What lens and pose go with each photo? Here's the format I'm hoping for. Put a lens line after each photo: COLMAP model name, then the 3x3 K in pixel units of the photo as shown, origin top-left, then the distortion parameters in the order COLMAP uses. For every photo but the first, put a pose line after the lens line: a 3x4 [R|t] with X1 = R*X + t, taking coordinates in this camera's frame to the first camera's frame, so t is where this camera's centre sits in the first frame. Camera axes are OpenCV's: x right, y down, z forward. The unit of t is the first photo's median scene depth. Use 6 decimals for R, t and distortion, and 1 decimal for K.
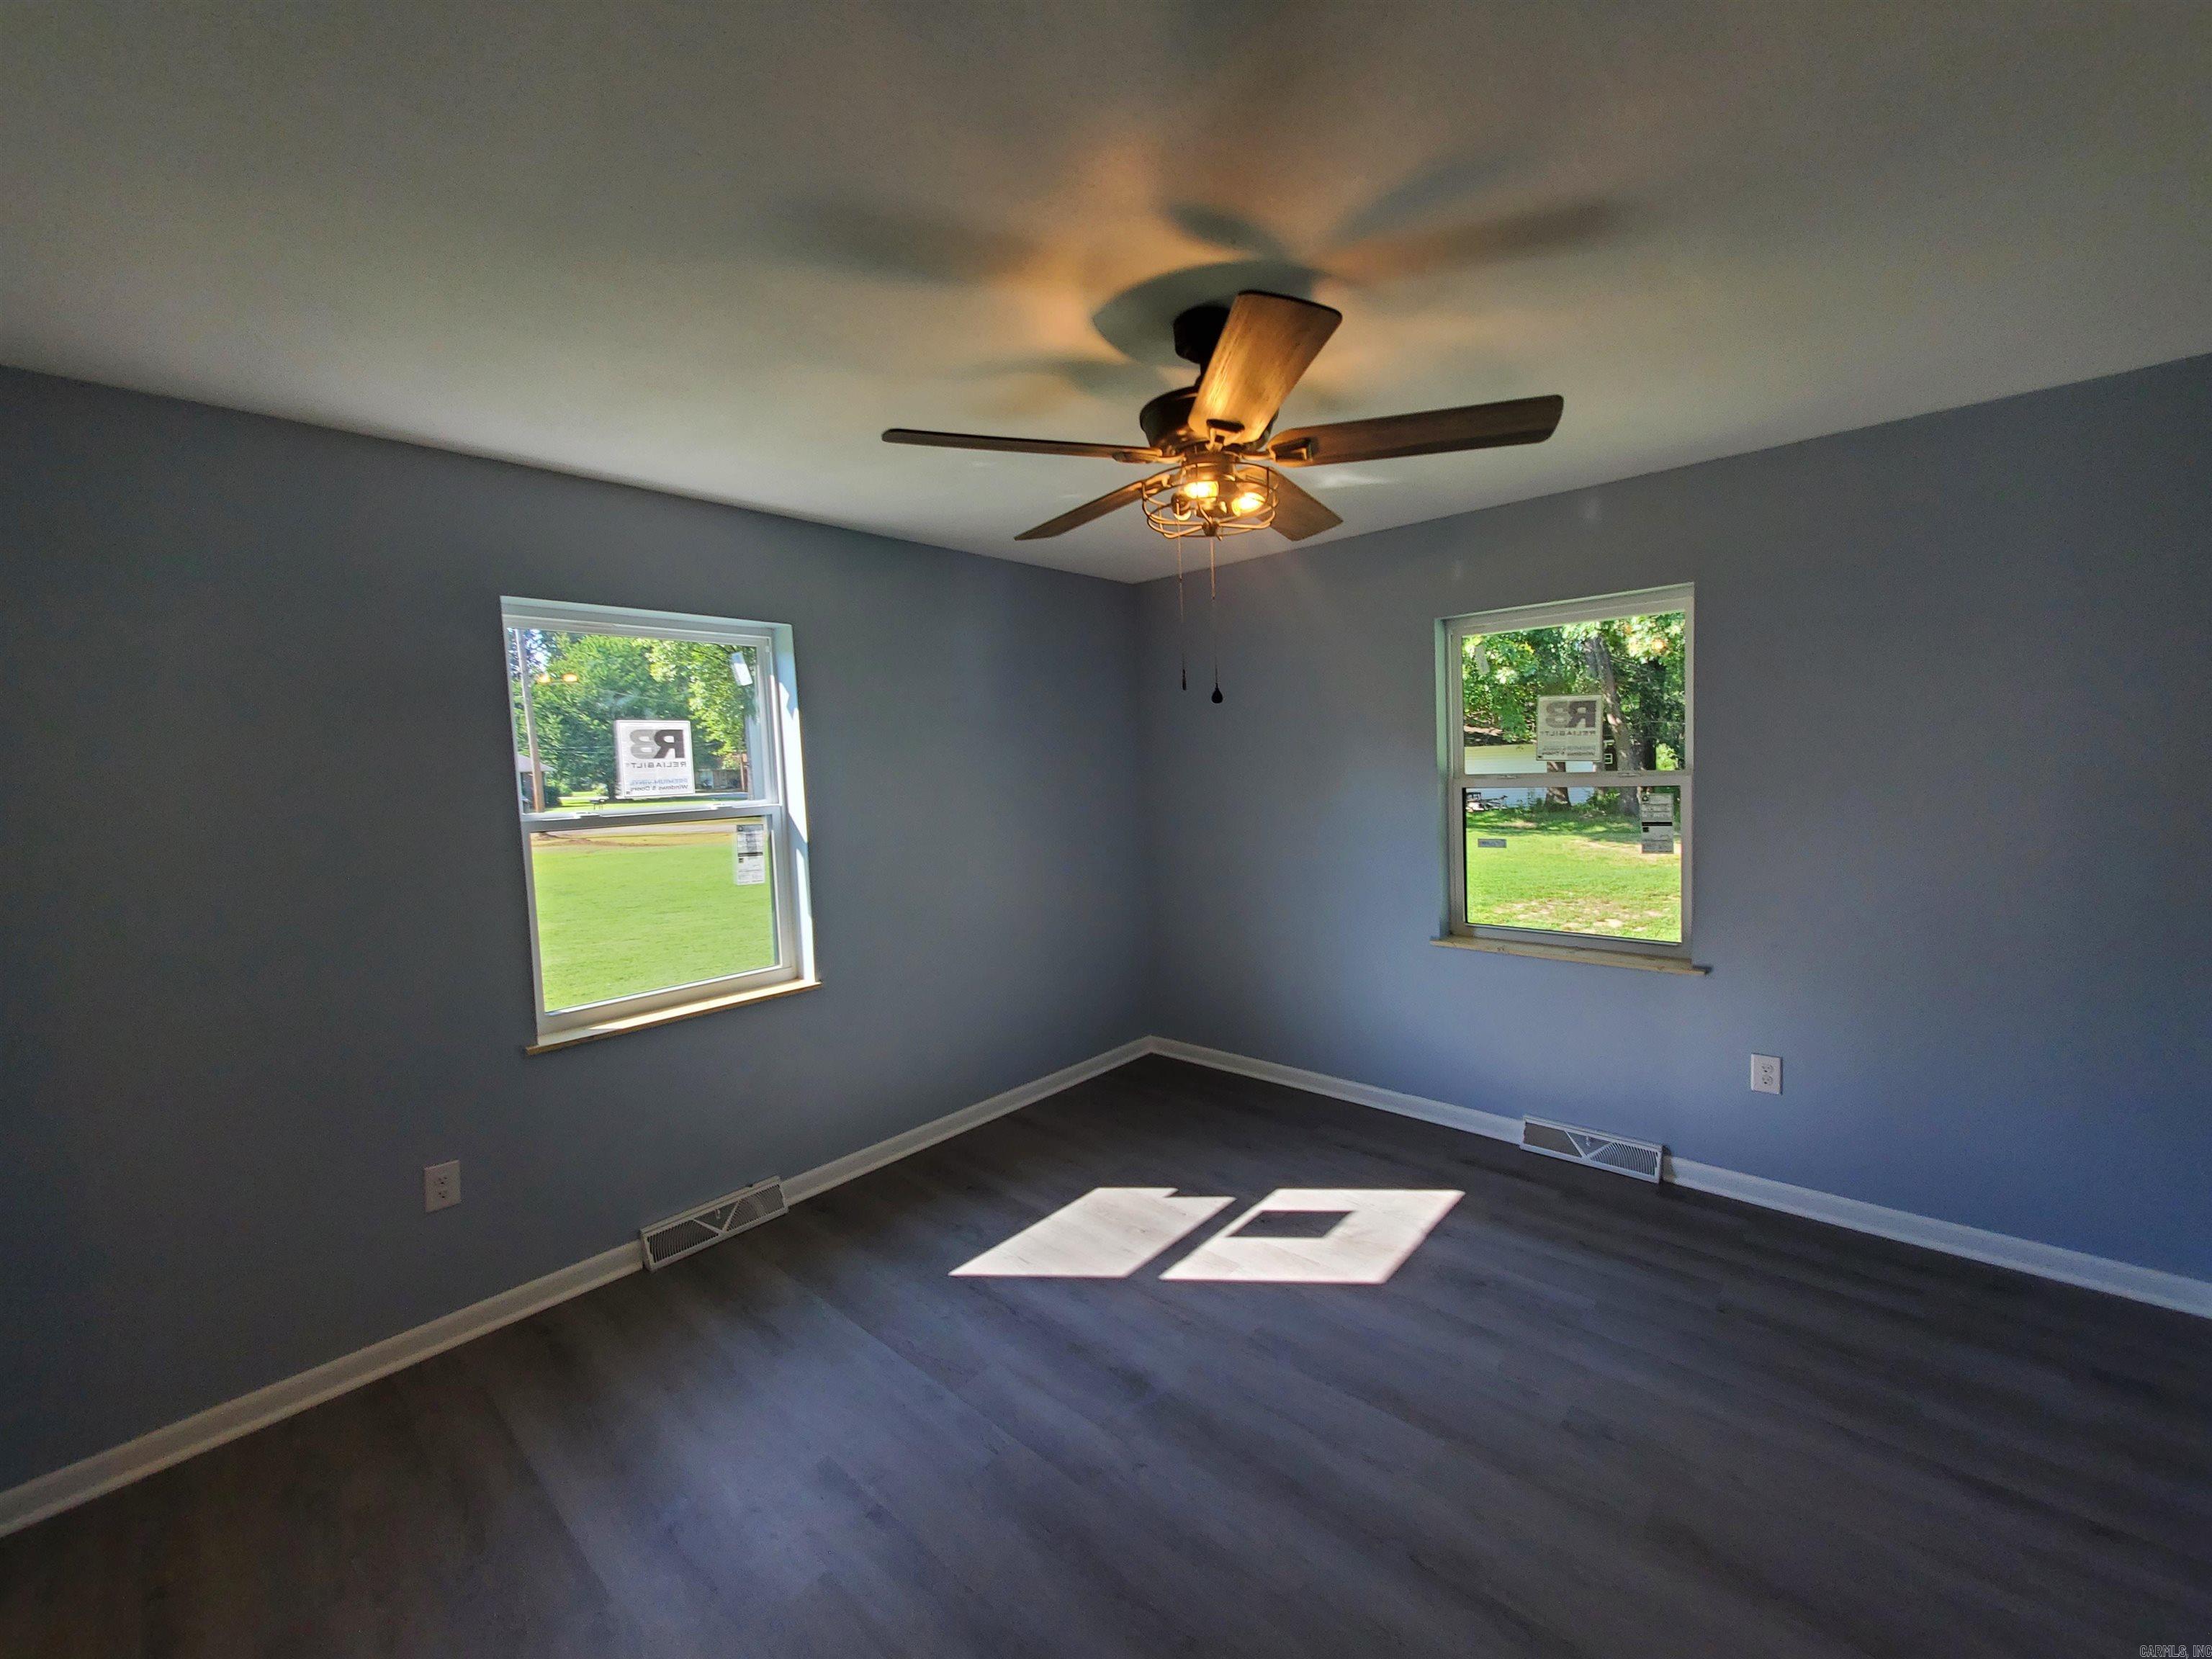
lens RADIAL K [[881.7, 0, 1118.5], [0, 881.7, 821.1], [0, 0, 1]] dist [-0.003930, -0.000496]
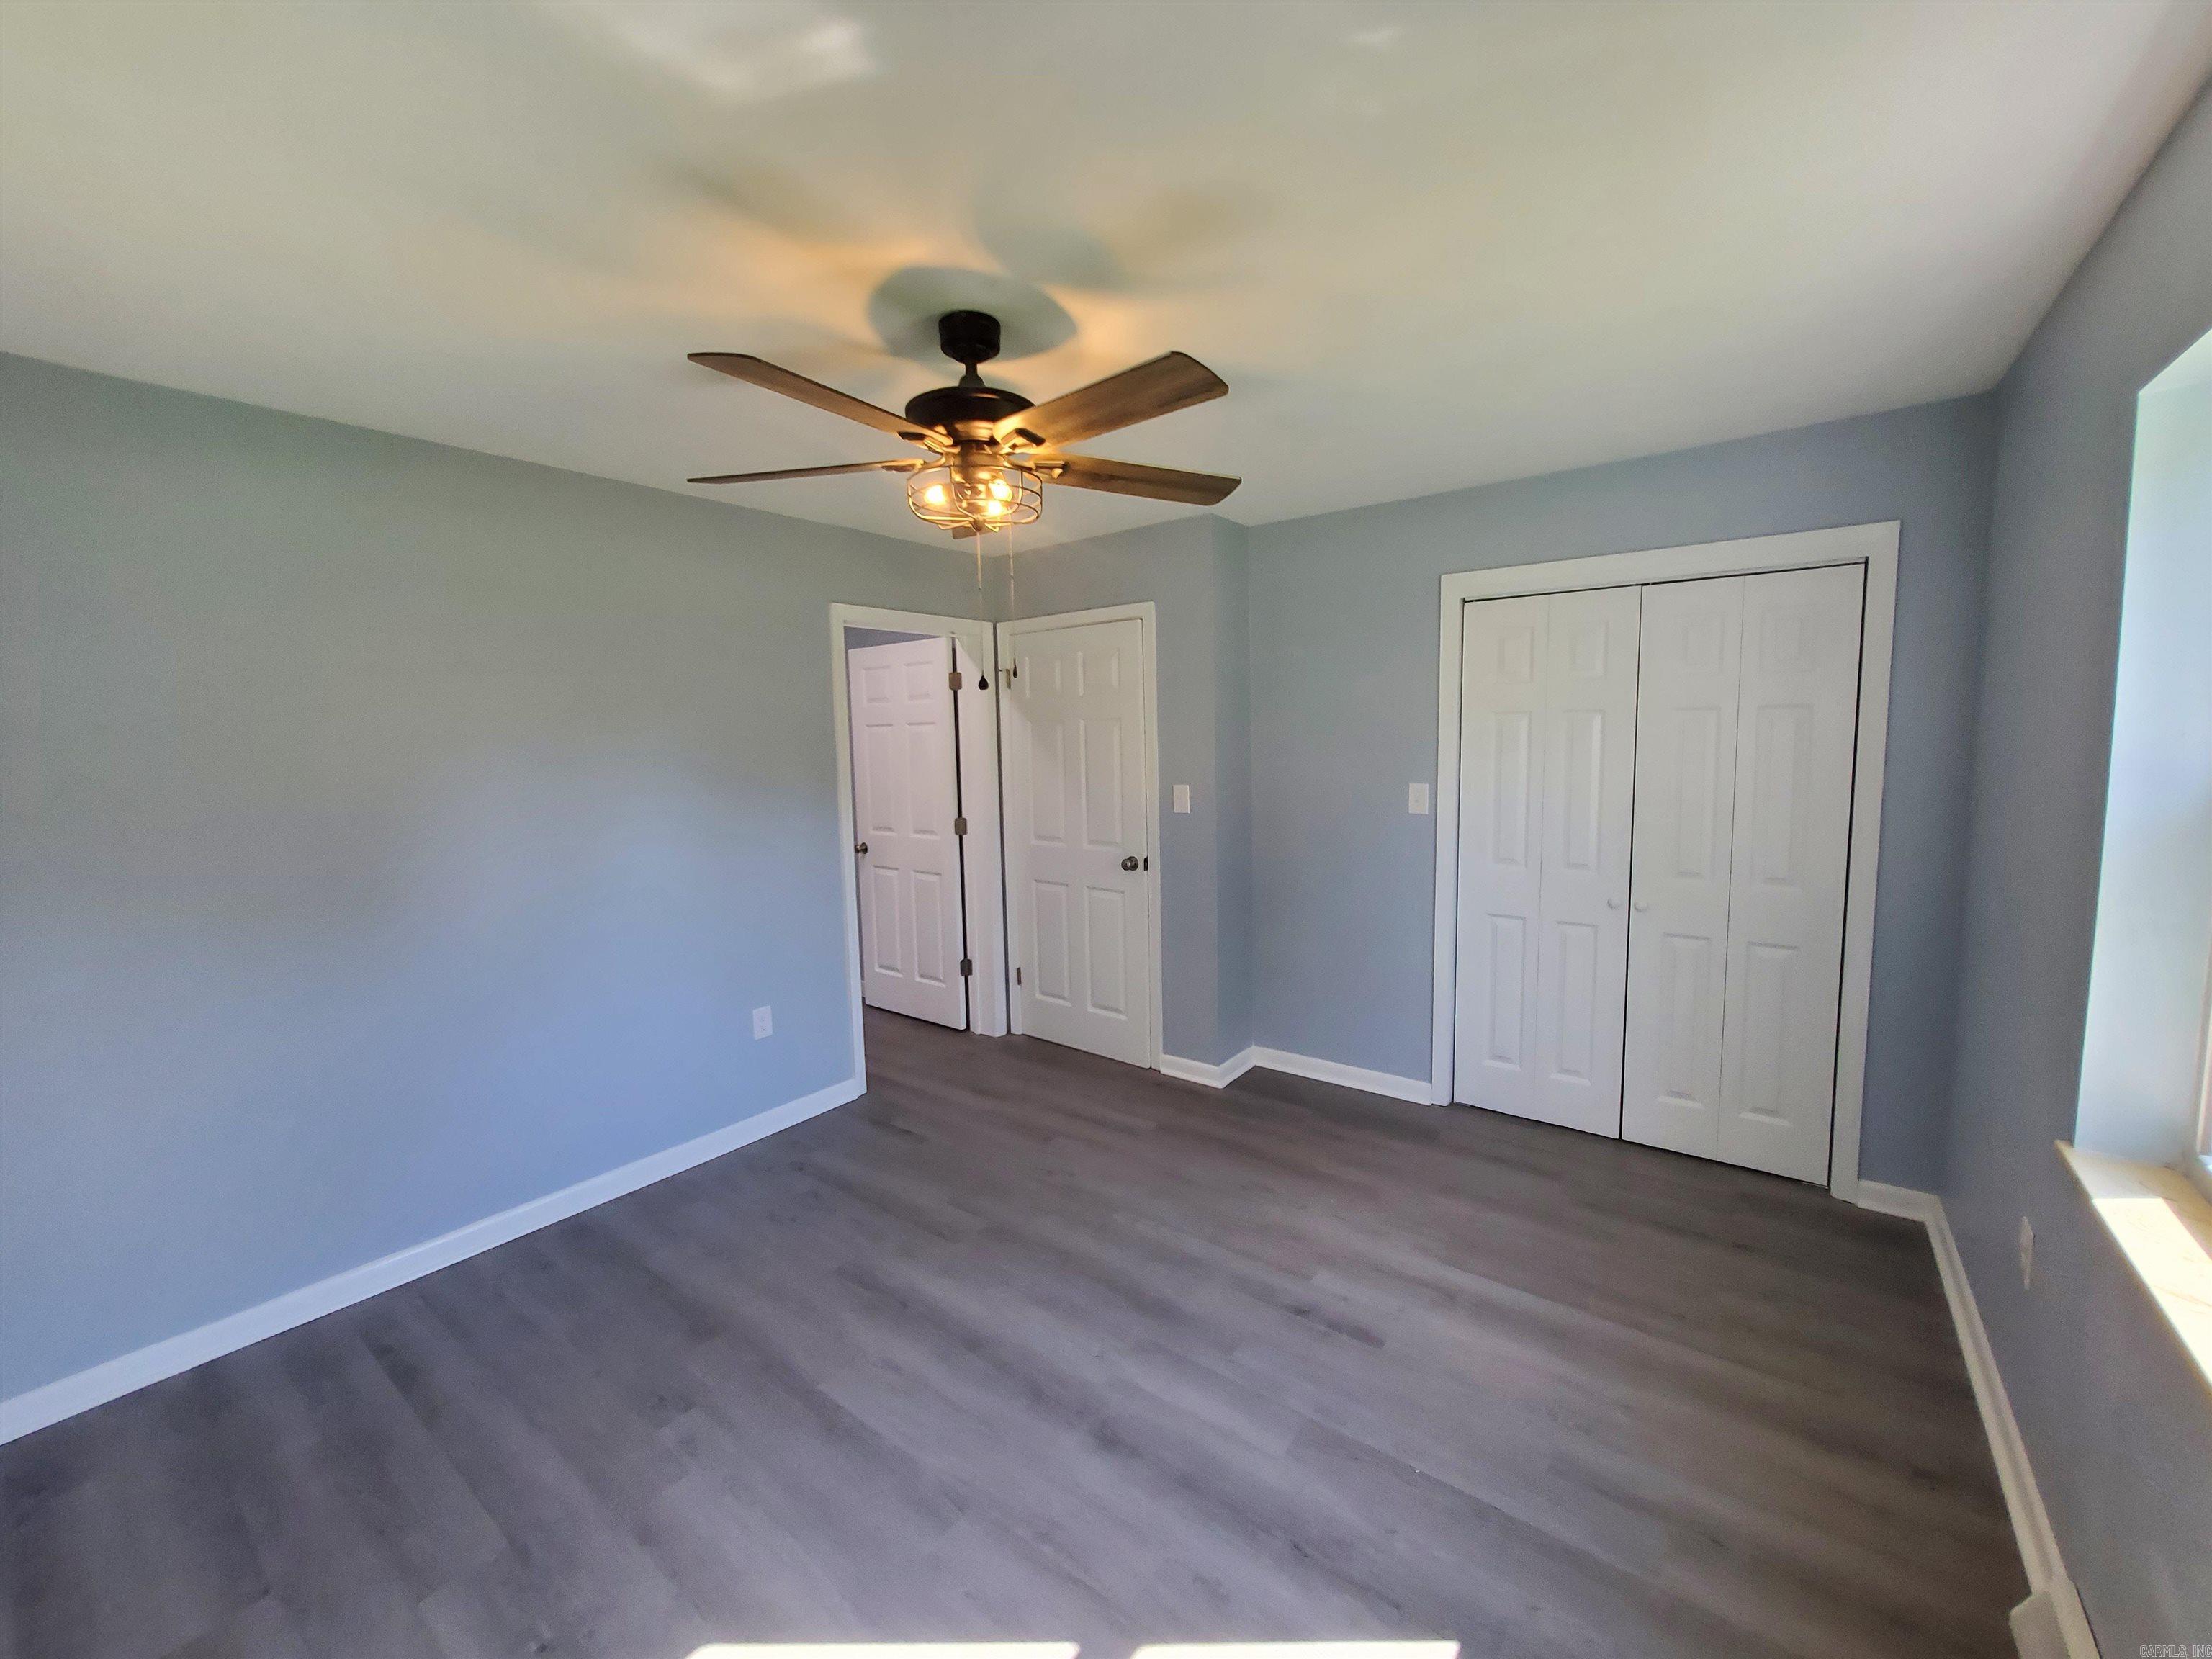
lens RADIAL K [[881.7, 0, 1118.5], [0, 881.7, 821.1], [0, 0, 1]] dist [-0.003930, -0.000496]
pose [[-0.994528, 0.066902, -0.080235, 0.041825], [0.052787, 0.984598, 0.166675, -0.134332], [0.090150, 0.161527, -0.982742, 1.896463]]
